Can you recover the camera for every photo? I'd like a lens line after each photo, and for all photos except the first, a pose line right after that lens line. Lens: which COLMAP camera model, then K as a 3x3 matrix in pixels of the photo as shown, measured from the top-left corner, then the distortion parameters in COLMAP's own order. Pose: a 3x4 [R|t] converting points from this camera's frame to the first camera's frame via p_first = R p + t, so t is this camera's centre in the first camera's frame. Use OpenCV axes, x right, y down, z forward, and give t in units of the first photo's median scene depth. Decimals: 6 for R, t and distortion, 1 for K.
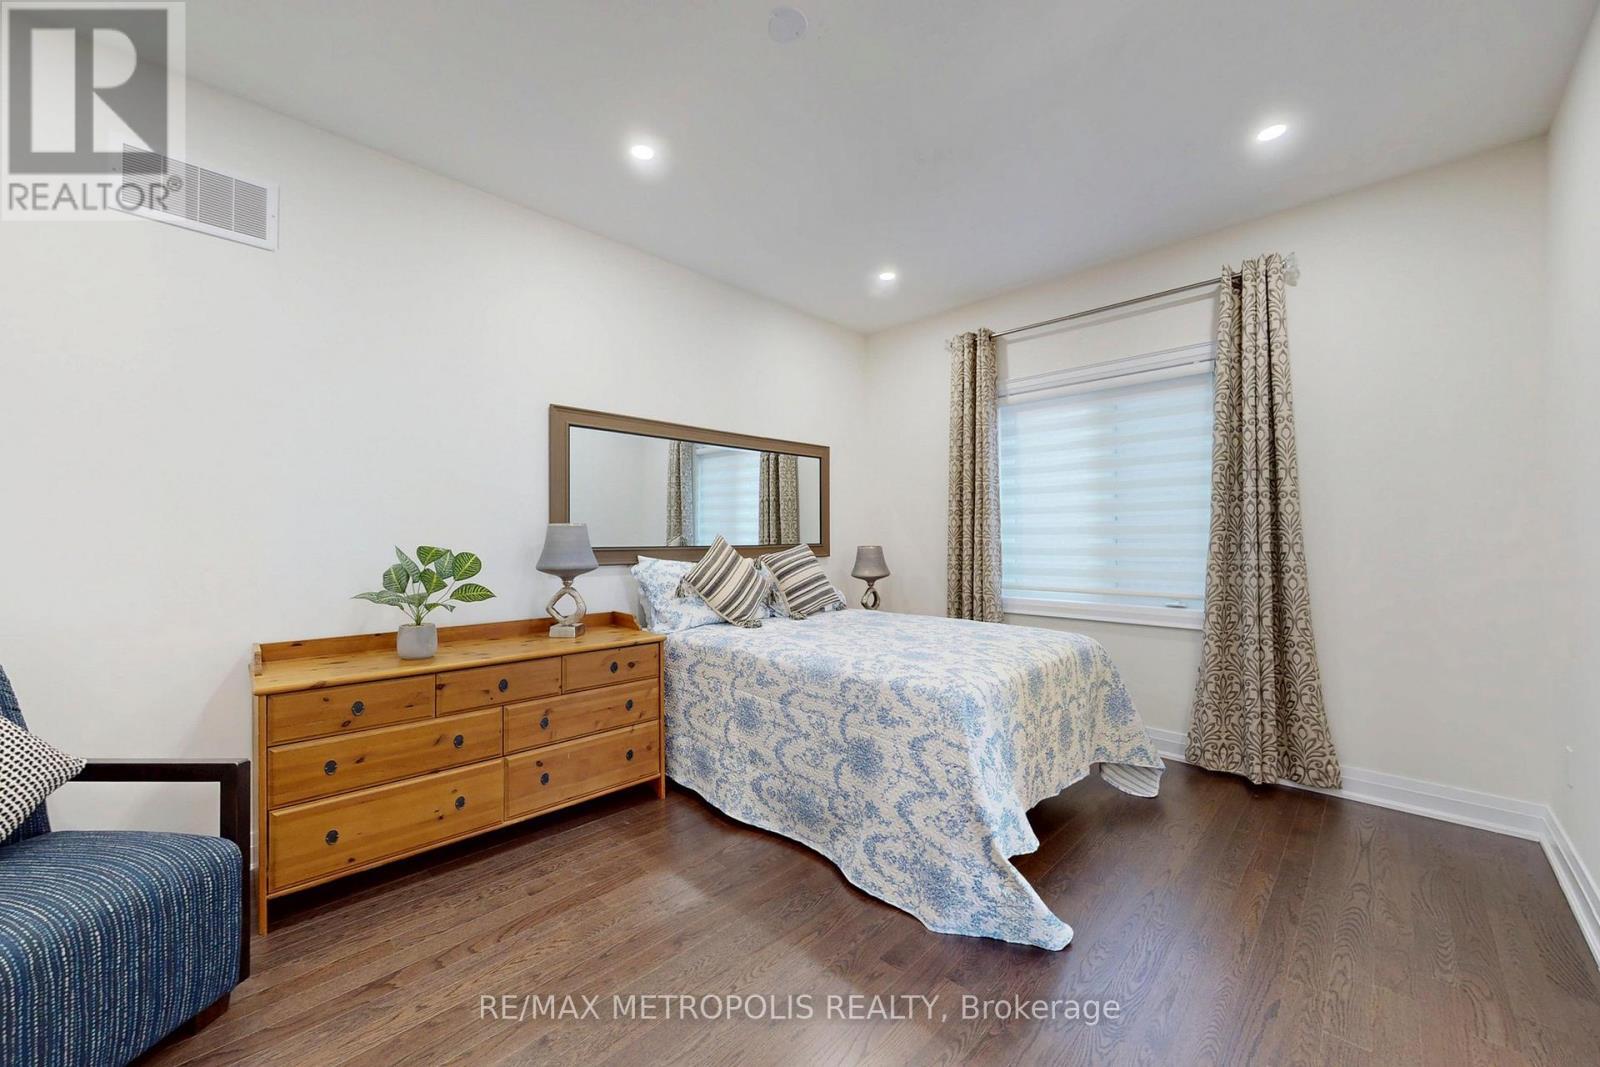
lens RADIAL K [[601.5, 0, 800.0], [0, 601.5, 533.5], [0, 0, 1]] dist [-0.000495, -0.000087]
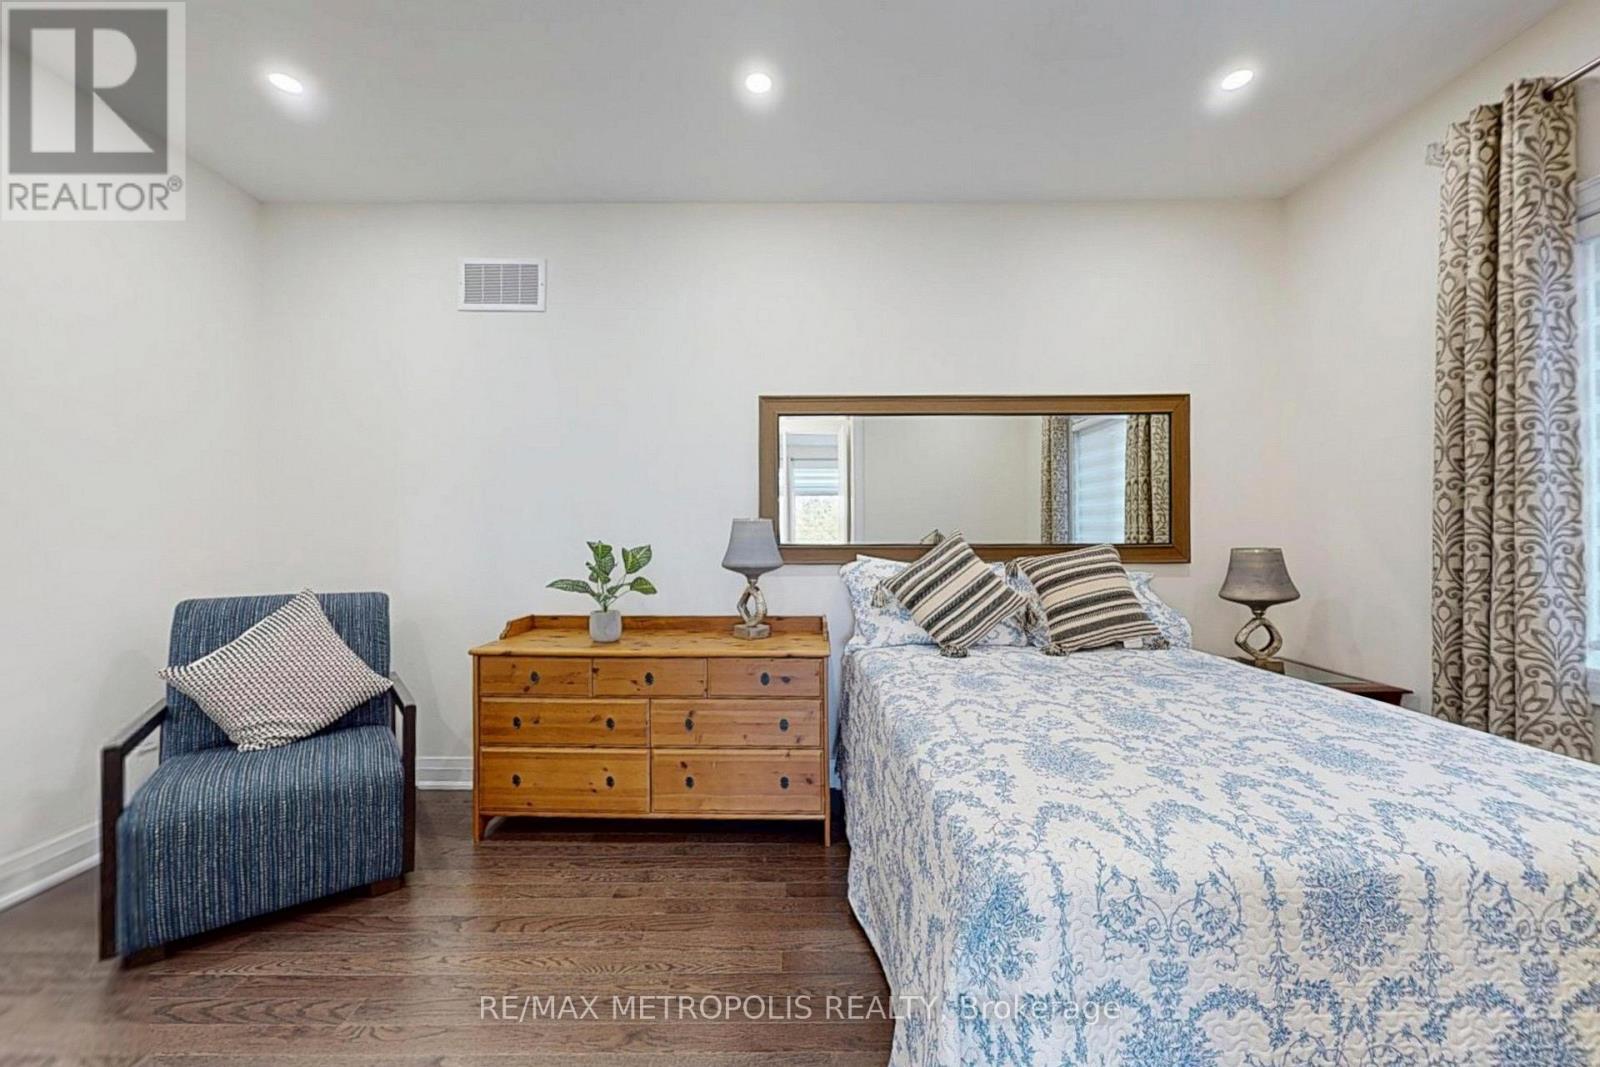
lens RADIAL K [[601.5, 0, 800.0], [0, 601.5, 533.5], [0, 0, 1]] dist [-0.000495, -0.000087]
pose [[0.702765, 0.000481, -0.711422, 0.325856], [0.003262, 0.999987, 0.003898, 0.003324], [0.711415, -0.005060, 0.702754, 0.373171]]
